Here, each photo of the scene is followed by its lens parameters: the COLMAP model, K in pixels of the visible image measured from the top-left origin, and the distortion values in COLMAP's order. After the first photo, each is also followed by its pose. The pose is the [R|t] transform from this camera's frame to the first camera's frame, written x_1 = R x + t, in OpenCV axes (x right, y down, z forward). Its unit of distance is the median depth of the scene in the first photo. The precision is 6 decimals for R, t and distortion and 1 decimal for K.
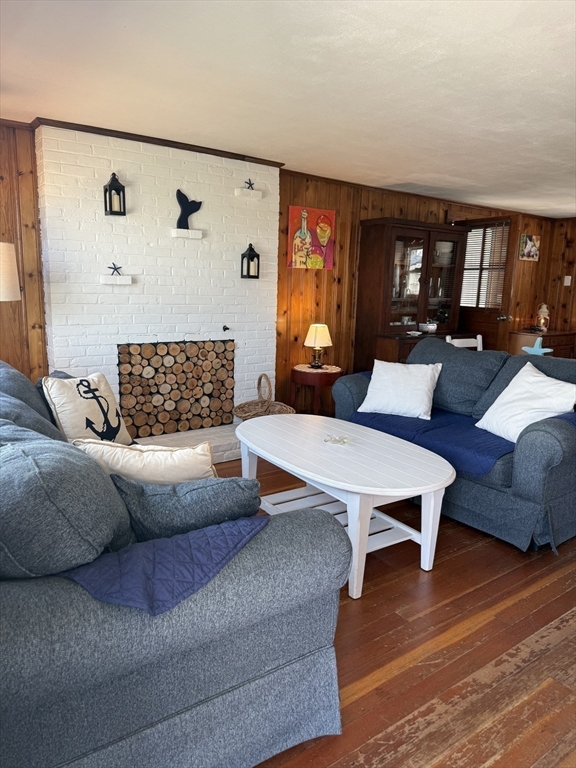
lens RADIAL K [[544.1, 0, 289.6], [0, 544.1, 391.7], [0, 0, 1]] dist [0.005432, -0.005413]
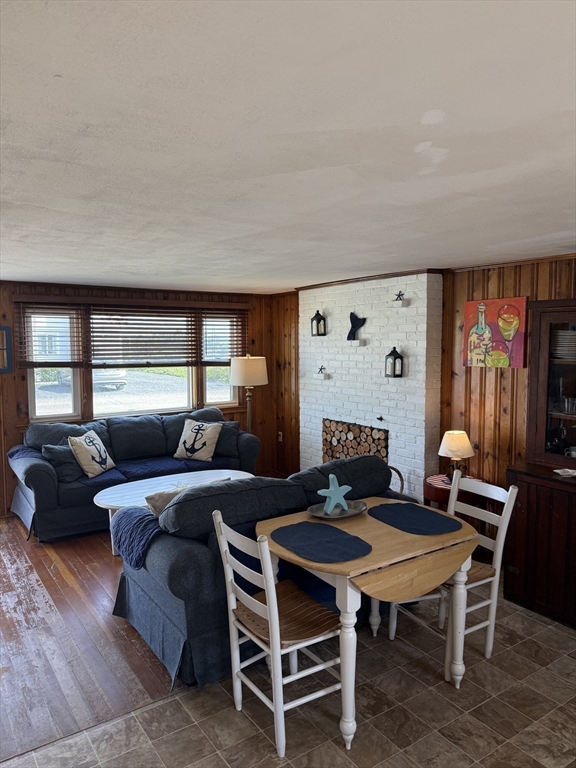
lens RADIAL K [[544.1, 0, 290.0], [0, 544.1, 379.3], [0, 0, 1]] dist [0.005432, -0.005413]
pose [[-0.028779, 0.037165, -0.998895, 0.932937], [-0.191360, 0.980621, 0.041999, -0.188693], [0.981098, 0.192357, -0.021110, 0.733379]]
